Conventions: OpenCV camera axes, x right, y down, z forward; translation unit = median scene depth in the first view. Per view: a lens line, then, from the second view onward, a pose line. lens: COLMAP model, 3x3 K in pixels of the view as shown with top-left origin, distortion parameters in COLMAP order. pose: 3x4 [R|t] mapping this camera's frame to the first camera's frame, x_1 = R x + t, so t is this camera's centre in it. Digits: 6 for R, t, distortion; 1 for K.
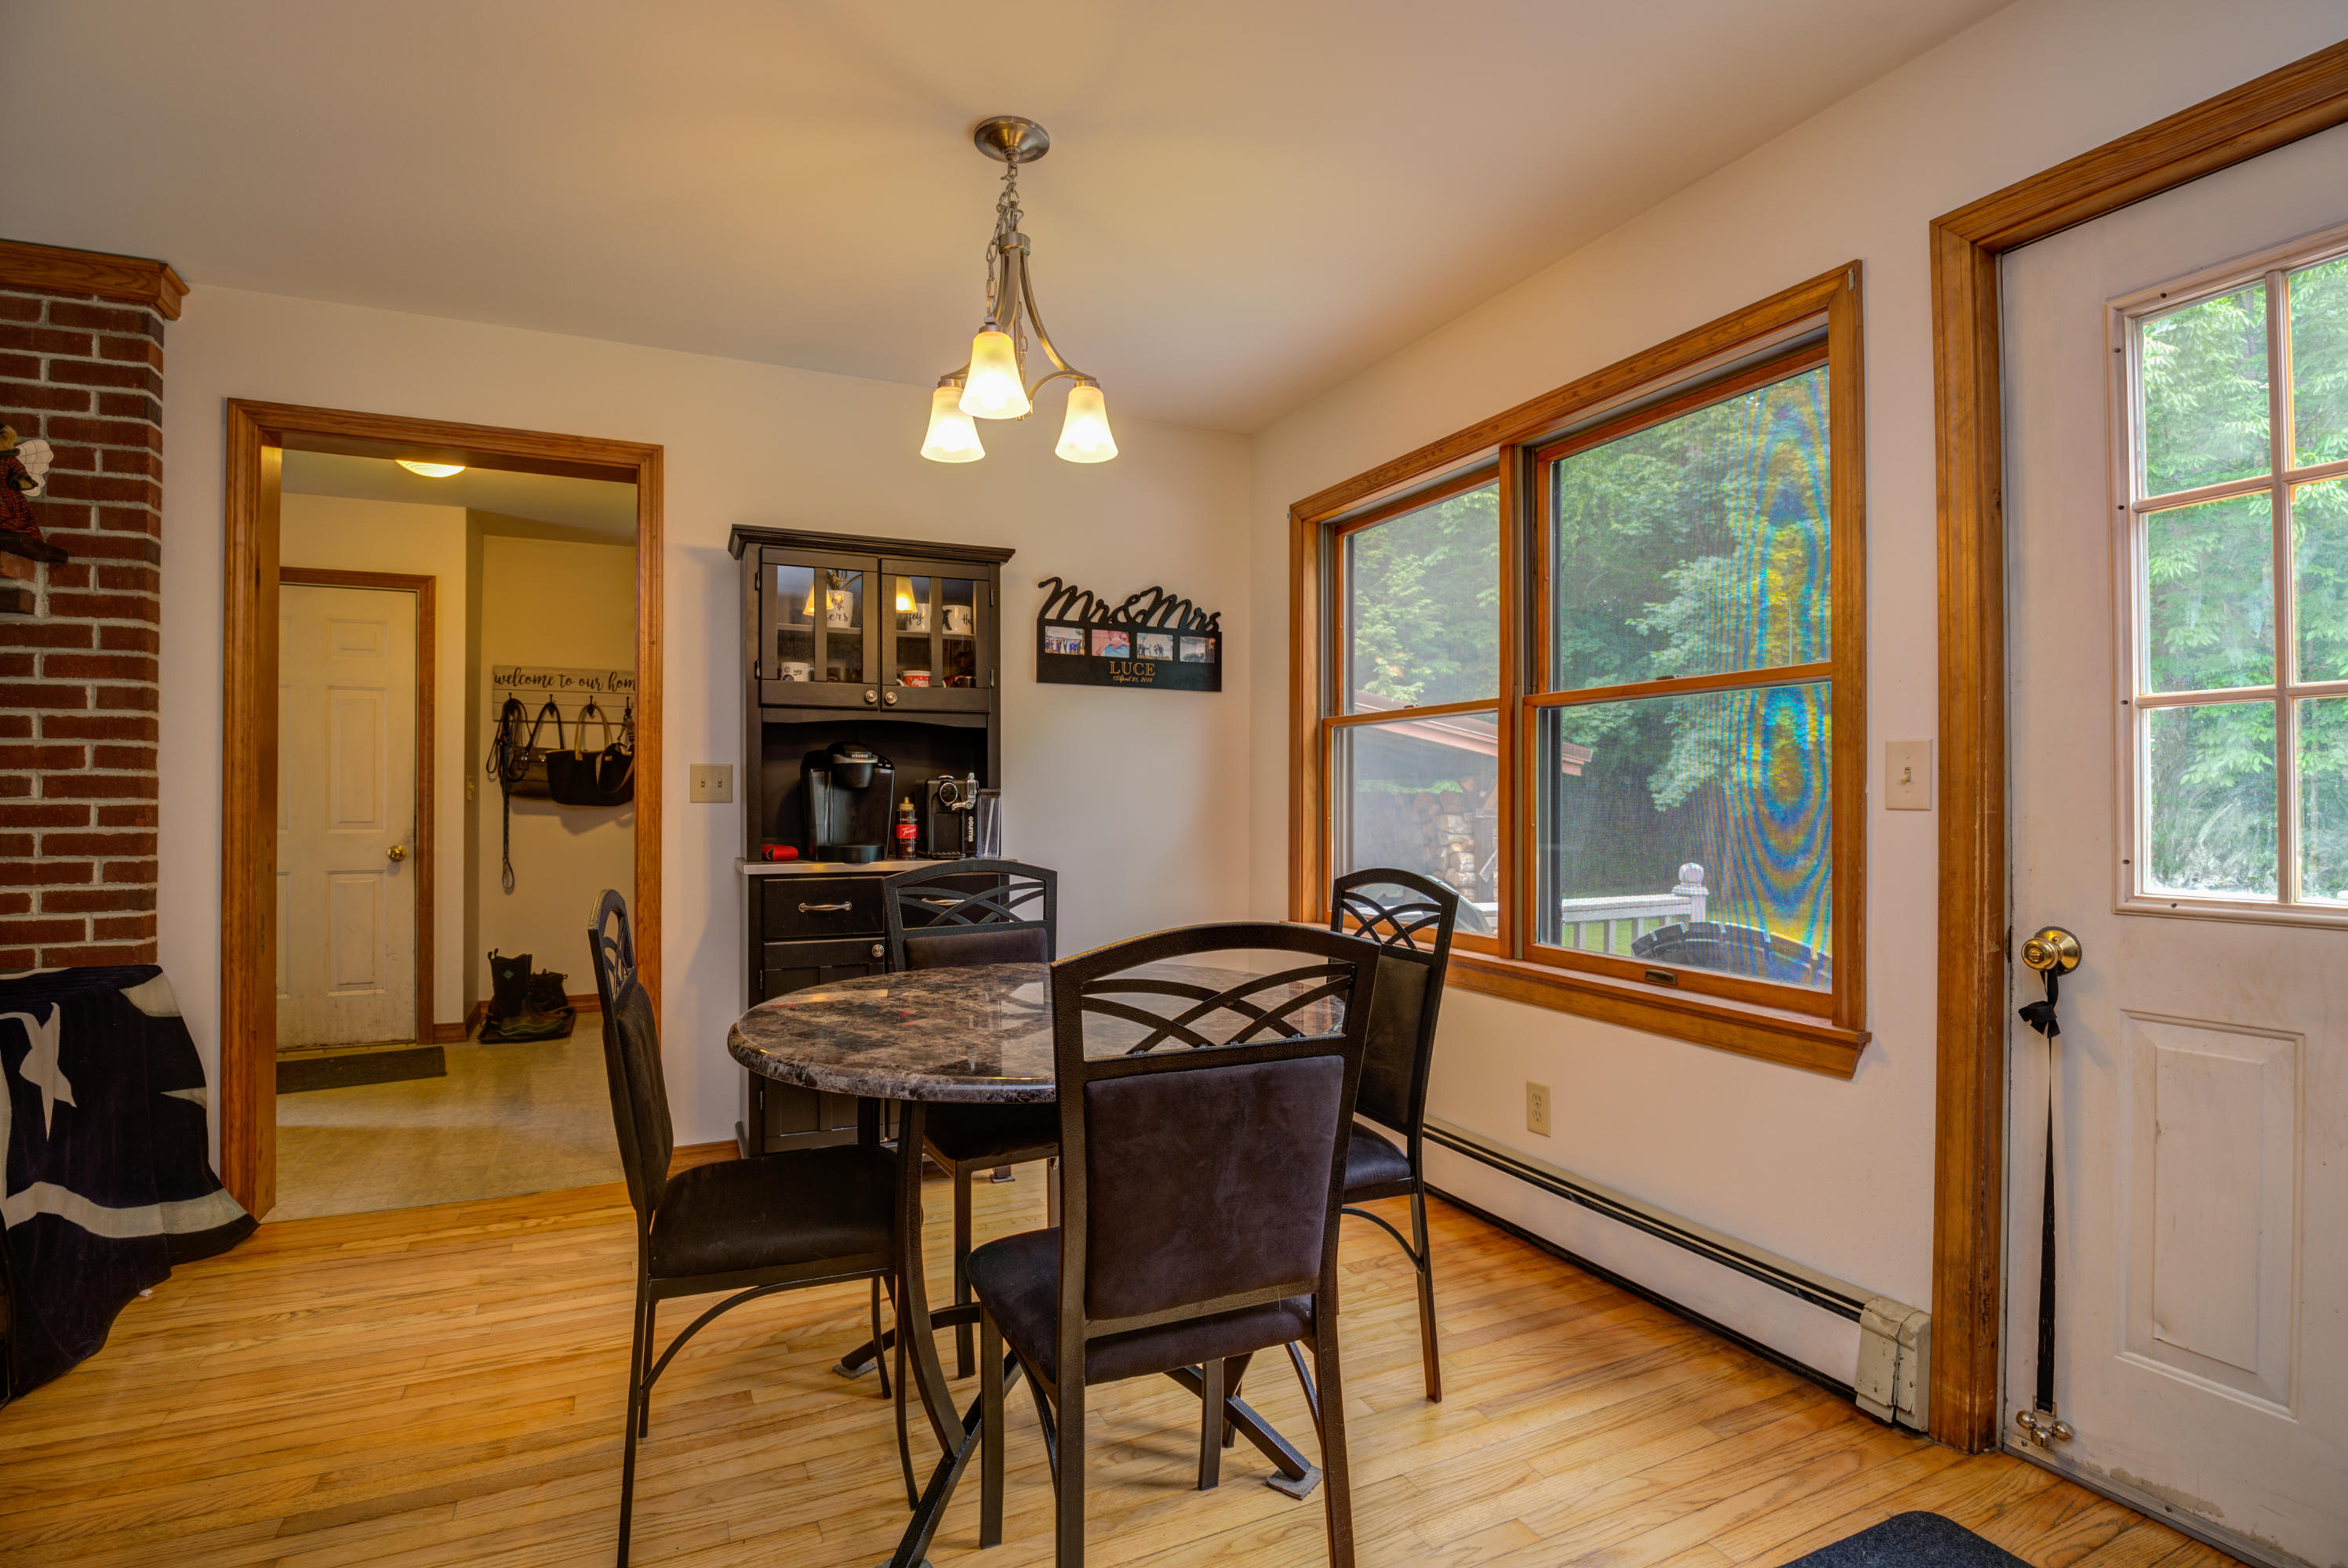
lens RADIAL K [[1136.5, 0, 1193.7], [0, 1136.5, 793.0], [0, 0, 1]] dist [-0.023755, -0.005589]
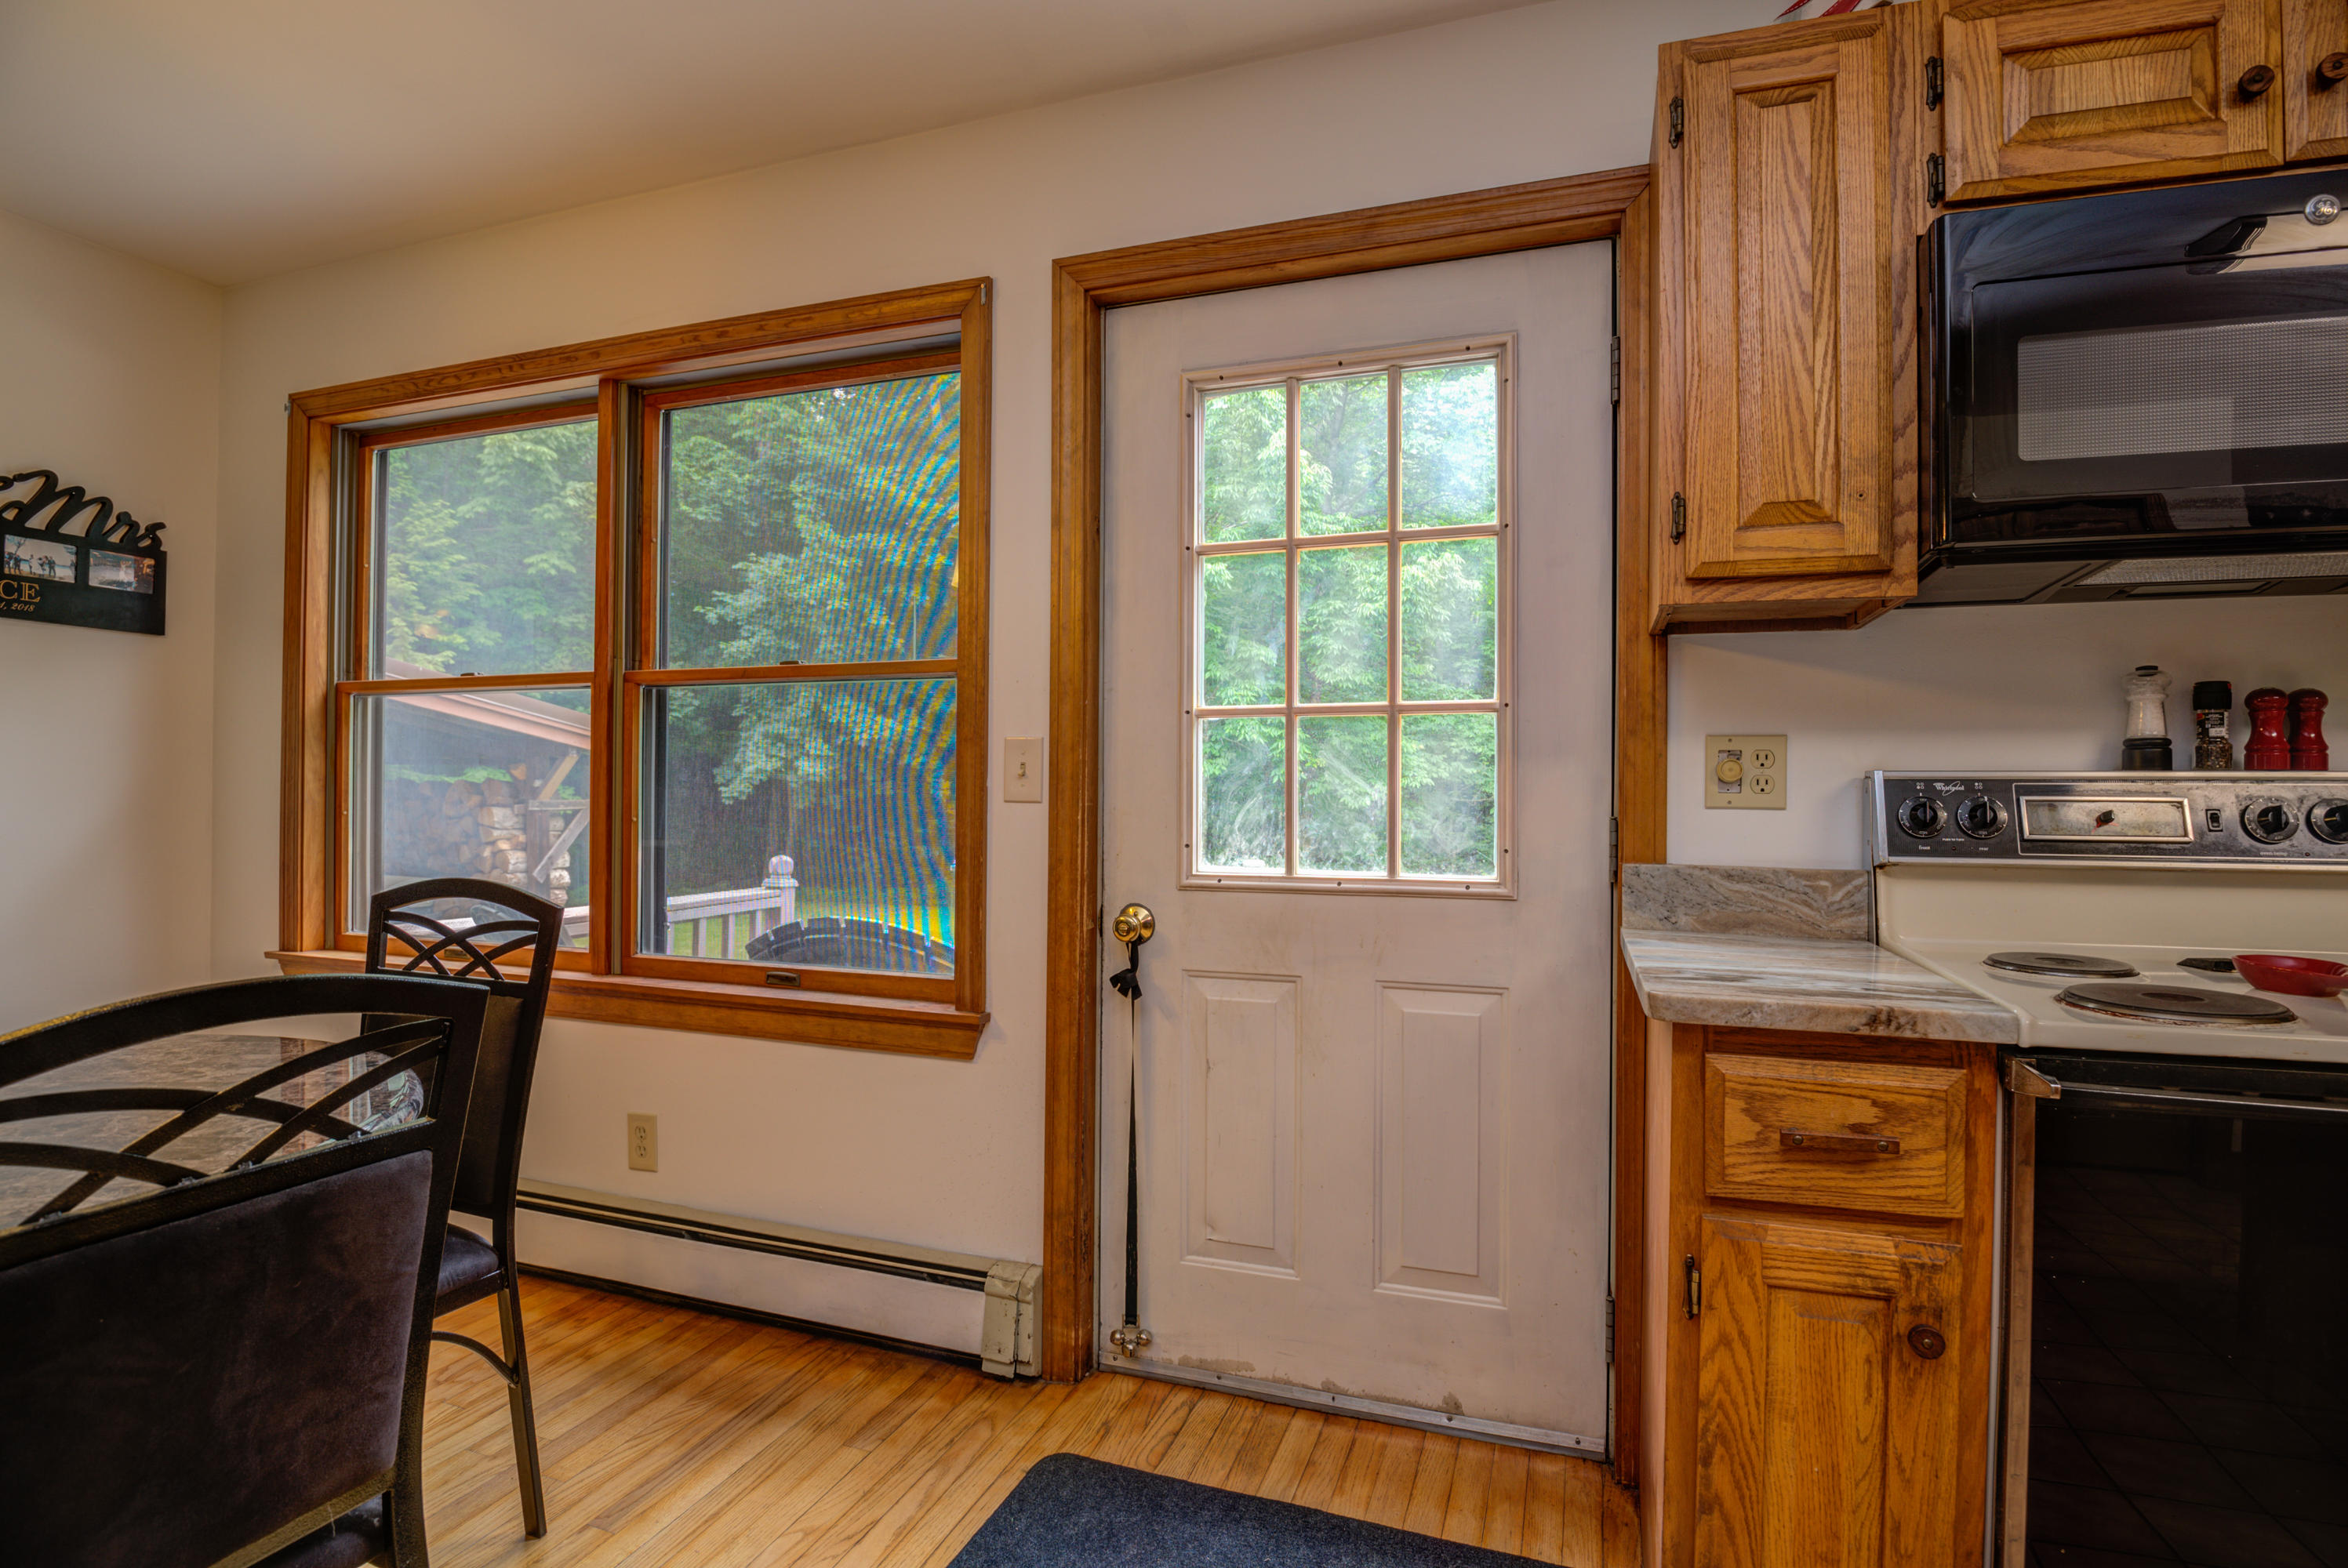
lens RADIAL K [[1136.5, 0, 1182.2], [0, 1136.5, 794.2], [0, 0, 1]] dist [-0.023755, -0.005589]
pose [[0.711217, 0.004634, 0.702958, -0.021023], [-0.010595, 0.999935, 0.004128, 0.001196], [-0.702893, -0.010383, 0.711220, 0.128940]]
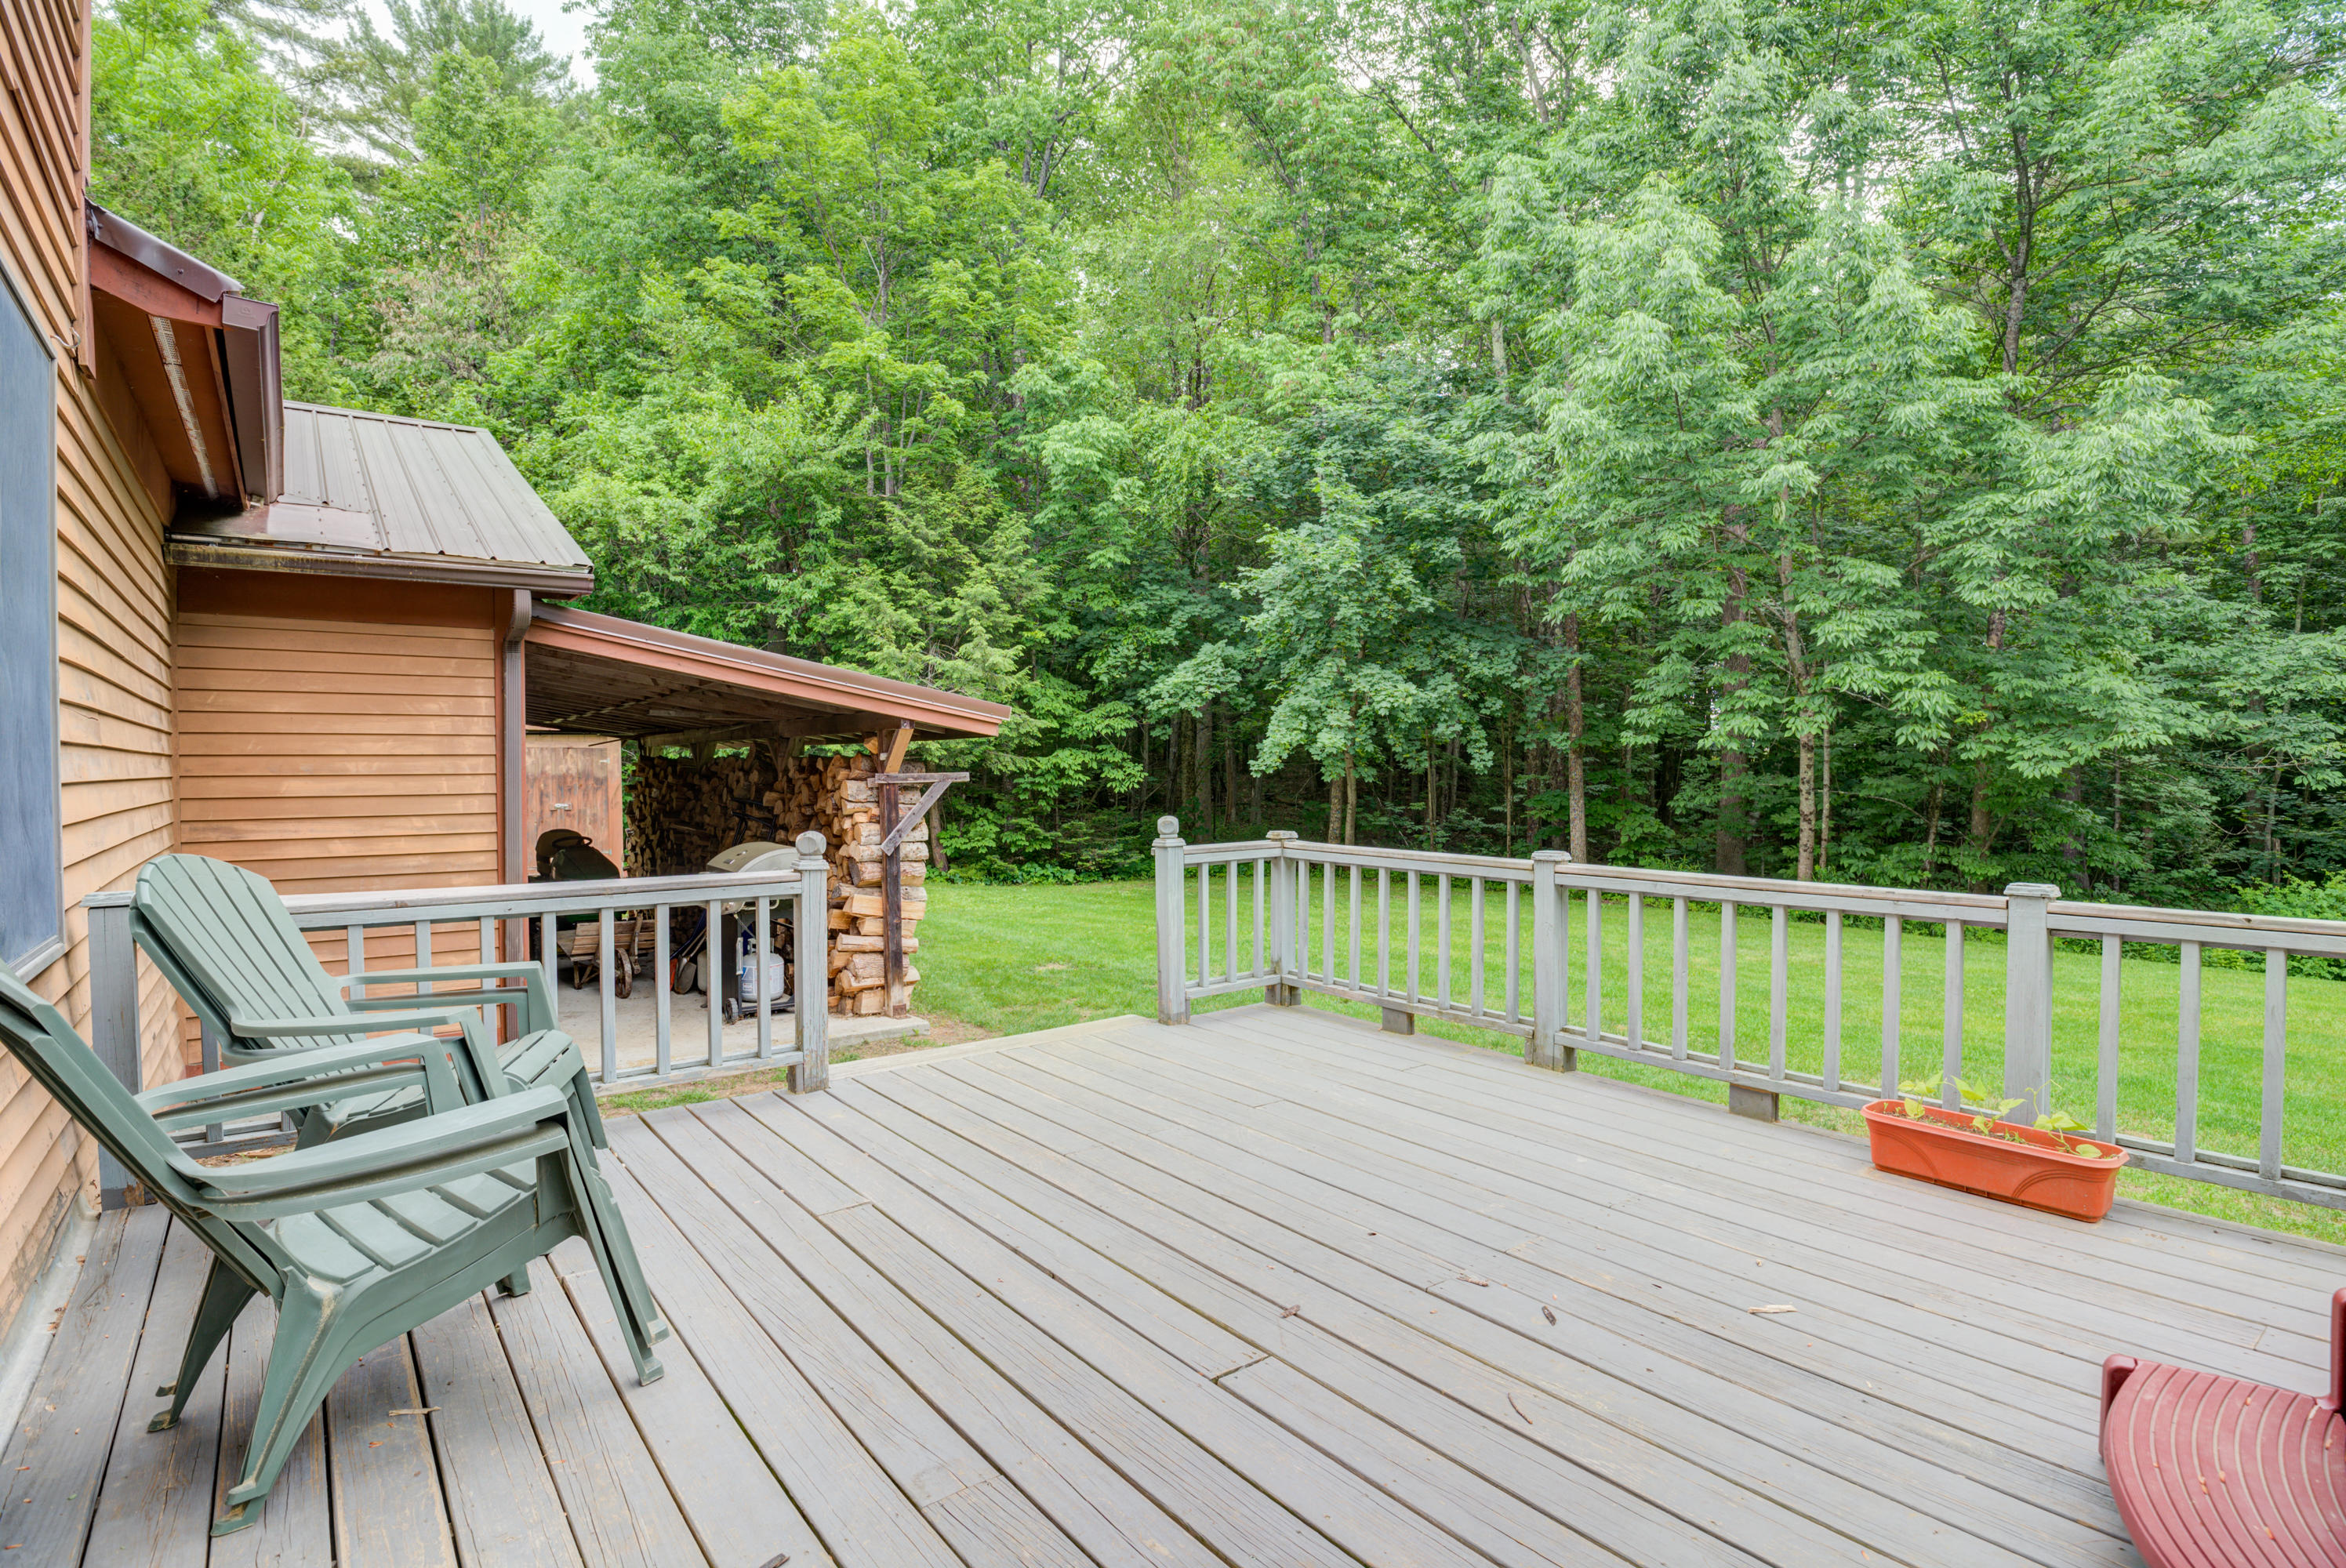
lens RADIAL K [[1135.6, 0, 1175.5], [0, 1135.6, 785.8], [0, 0, 1]] dist [-0.023755, -0.005589]
pose [[0.977934, -0.010209, 0.208664, 1.386714], [0.006114, 0.999776, 0.020264, 0.032982], [-0.208824, -0.018541, 0.977777, 0.361073]]
